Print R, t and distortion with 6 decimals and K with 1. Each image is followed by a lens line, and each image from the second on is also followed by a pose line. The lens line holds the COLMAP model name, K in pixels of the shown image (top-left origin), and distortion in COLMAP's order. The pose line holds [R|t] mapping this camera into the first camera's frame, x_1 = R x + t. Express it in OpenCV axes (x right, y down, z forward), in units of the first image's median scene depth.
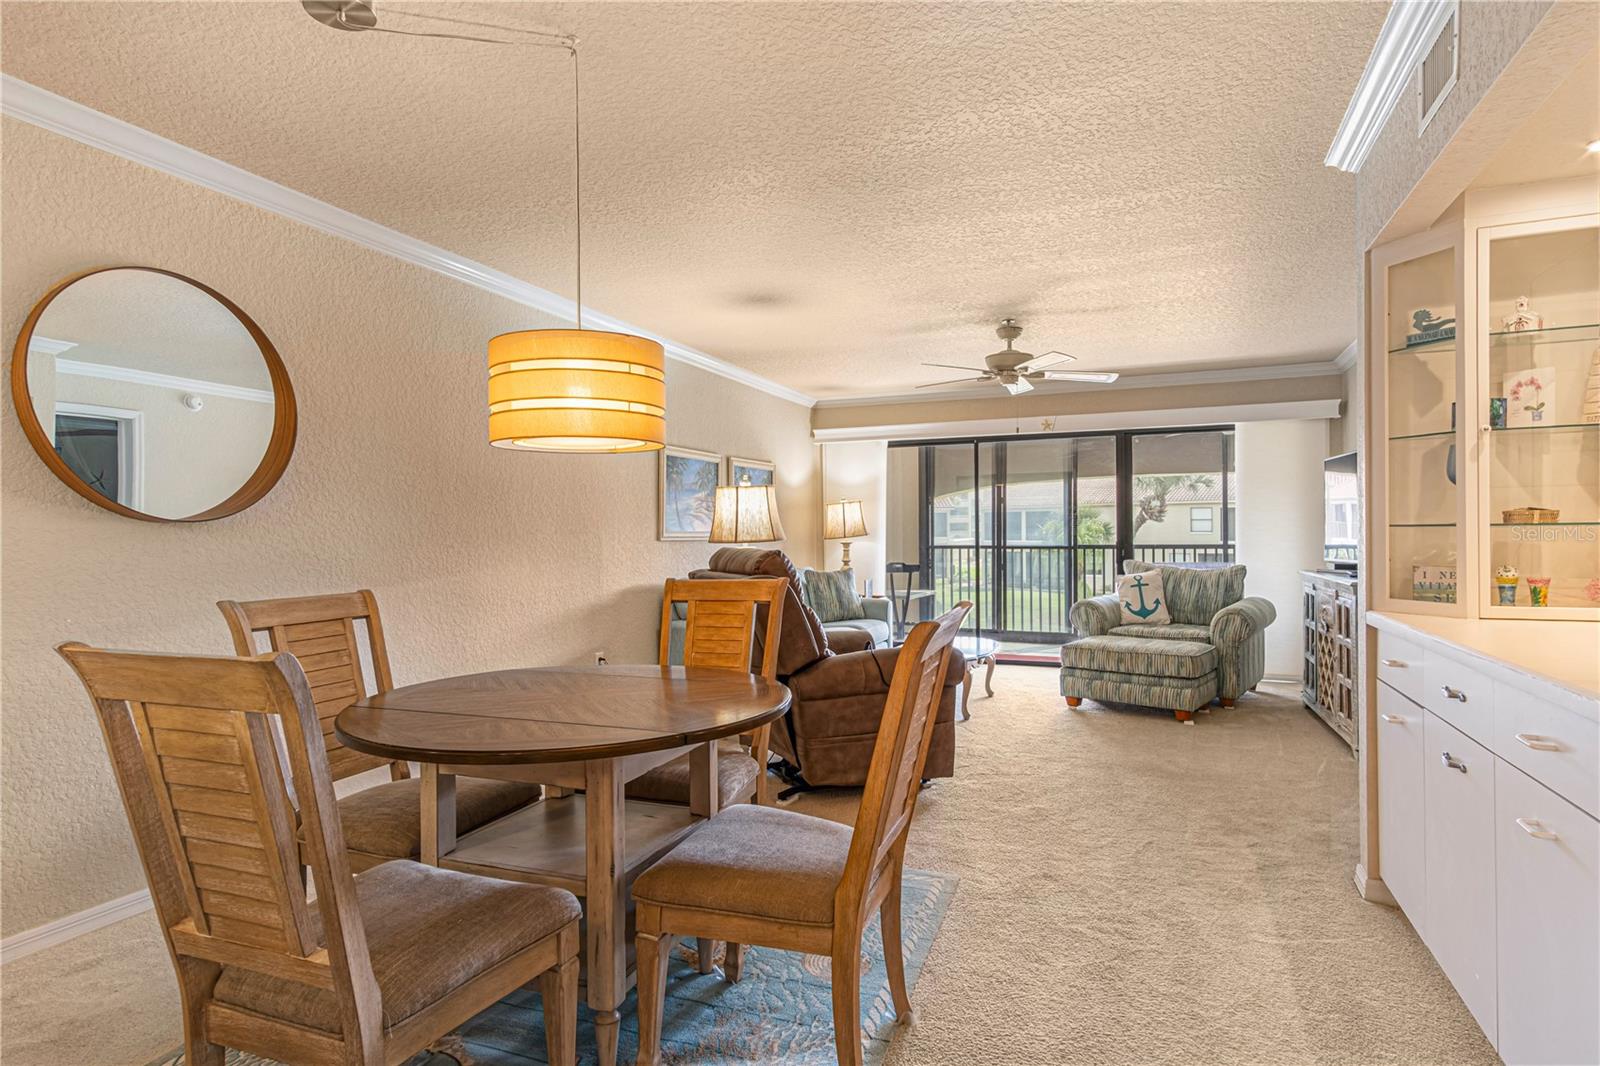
lens RADIAL K [[852.9, 0, 802.7], [0, 852.9, 524.0], [0, 0, 1]] dist [0.016086, -0.001505]
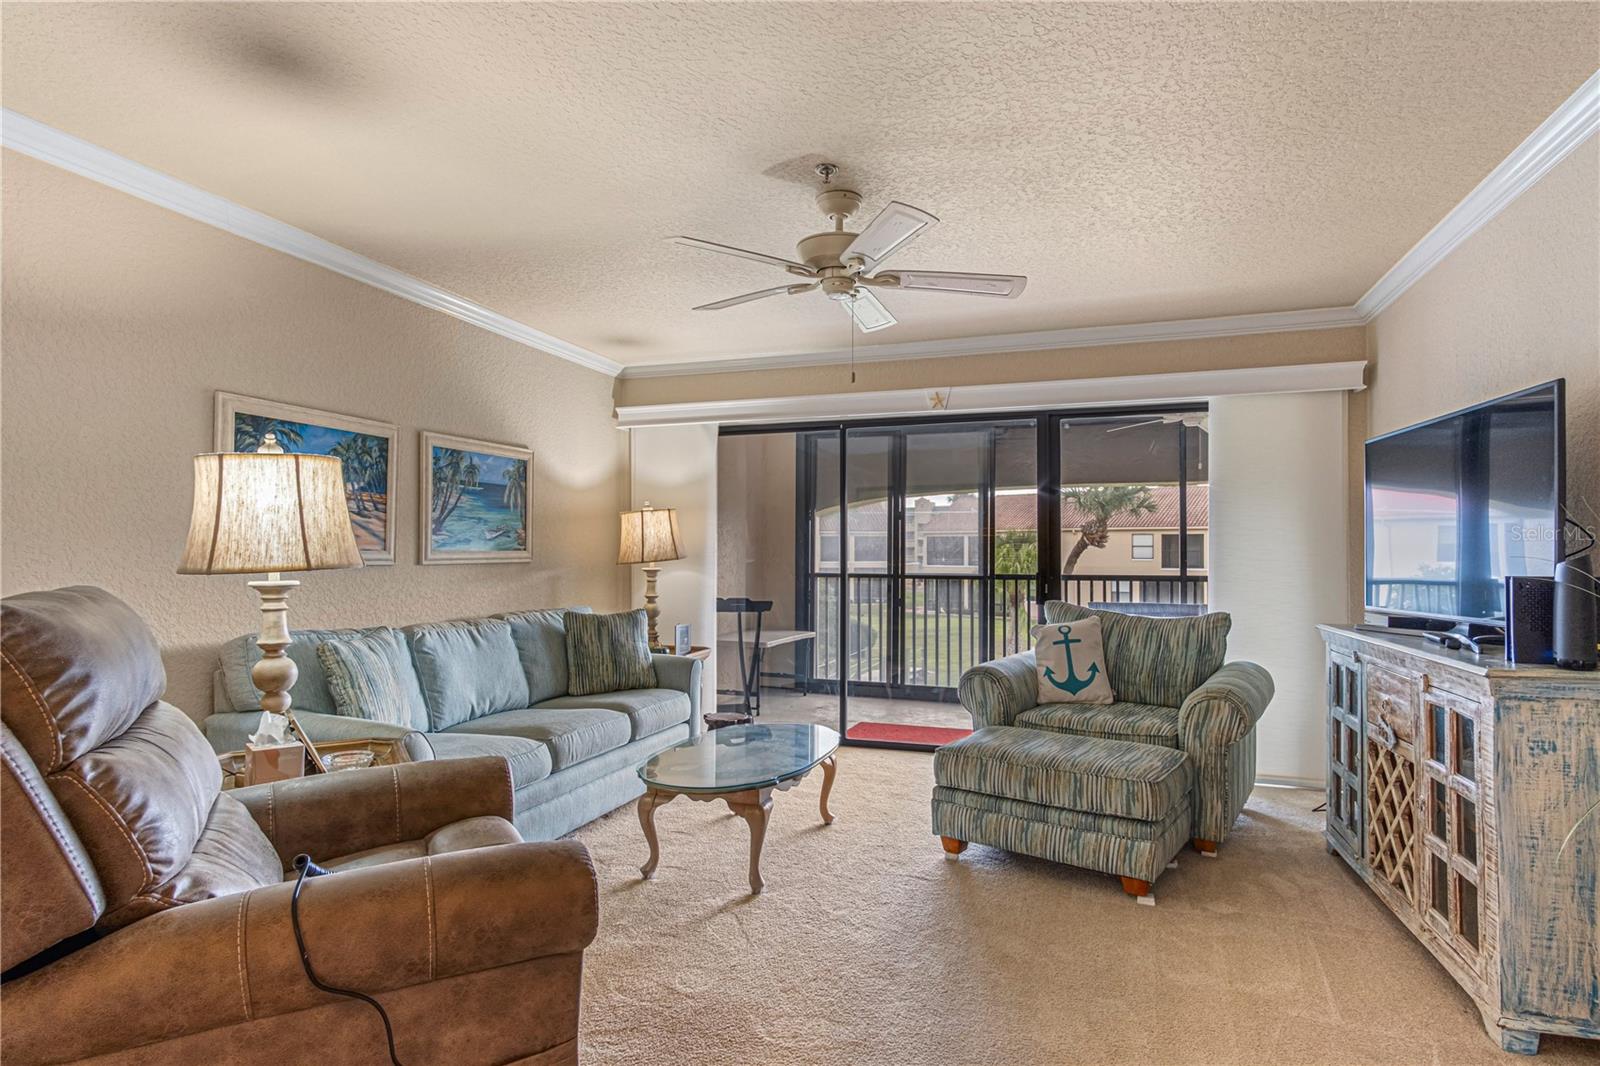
lens RADIAL K [[858.1, 0, 800.0], [0, 858.1, 533.0], [0, 0, 1]] dist [0.015887, -0.000341]
pose [[0.998243, 0.011961, 0.058032, 0.156767], [-0.011011, 0.999801, -0.016657, 0.002965], [-0.058220, 0.015988, 0.998176, 0.369292]]
